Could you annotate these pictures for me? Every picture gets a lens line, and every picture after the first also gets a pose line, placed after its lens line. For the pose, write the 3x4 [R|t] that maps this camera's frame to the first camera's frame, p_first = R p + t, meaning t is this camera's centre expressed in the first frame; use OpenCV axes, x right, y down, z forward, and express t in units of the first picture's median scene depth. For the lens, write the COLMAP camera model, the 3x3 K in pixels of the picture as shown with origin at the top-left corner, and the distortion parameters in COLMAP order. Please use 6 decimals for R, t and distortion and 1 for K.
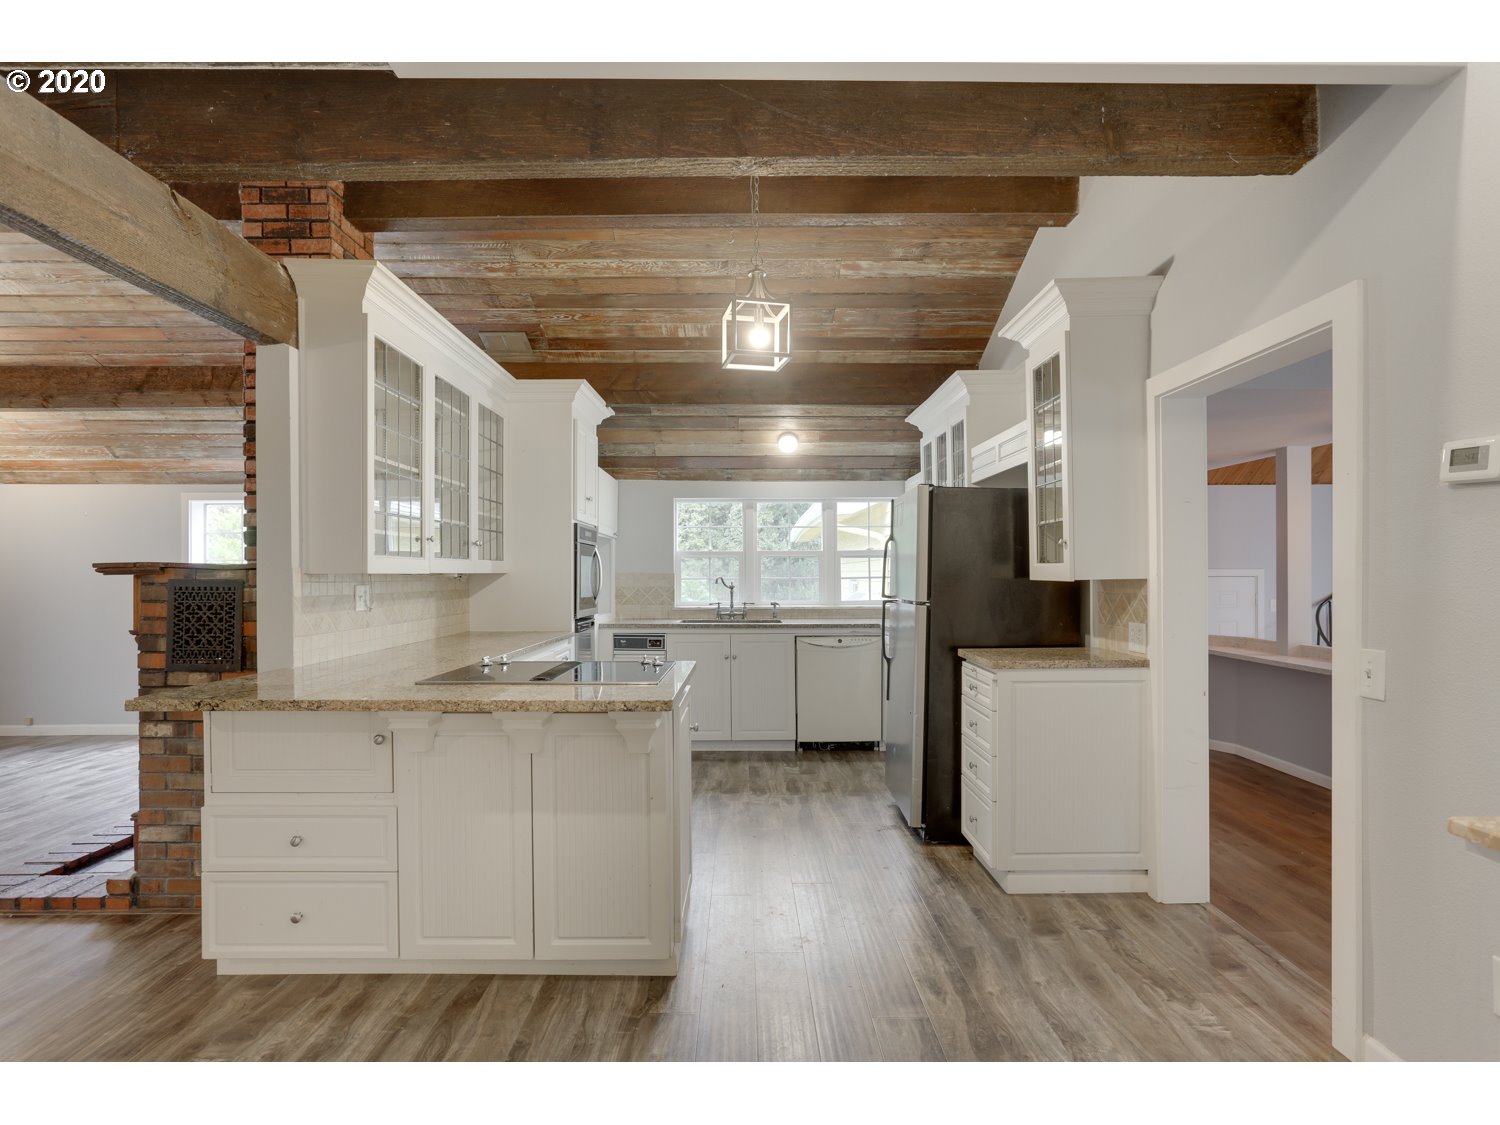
lens RADIAL K [[720.4, 0, 736.9], [0, 720.4, 575.0], [0, 0, 1]] dist [-0.032070, 0.016493]
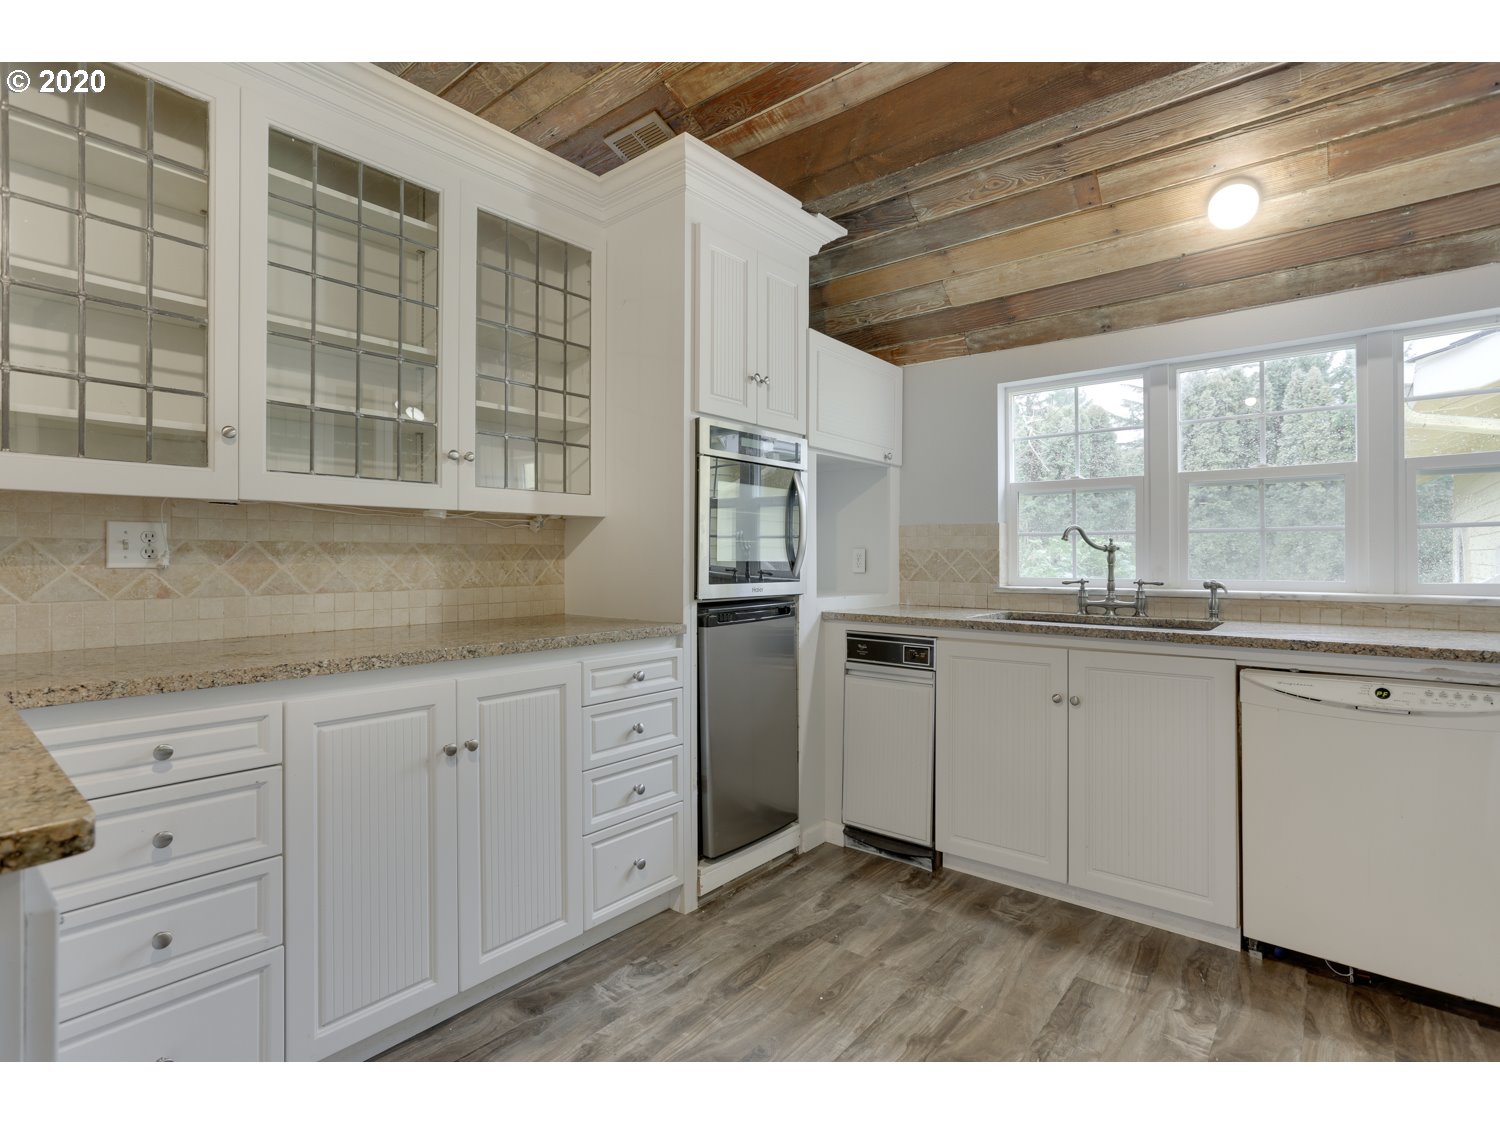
lens RADIAL K [[720.4, 0, 759.8], [0, 720.4, 553.0], [0, 0, 1]] dist [-0.032070, 0.016493]
pose [[0.778808, -0.001191, -0.627262, 0.141804], [-0.001293, 0.999993, -0.003503, 0.027564], [0.627262, 0.003539, 0.778801, 0.616709]]
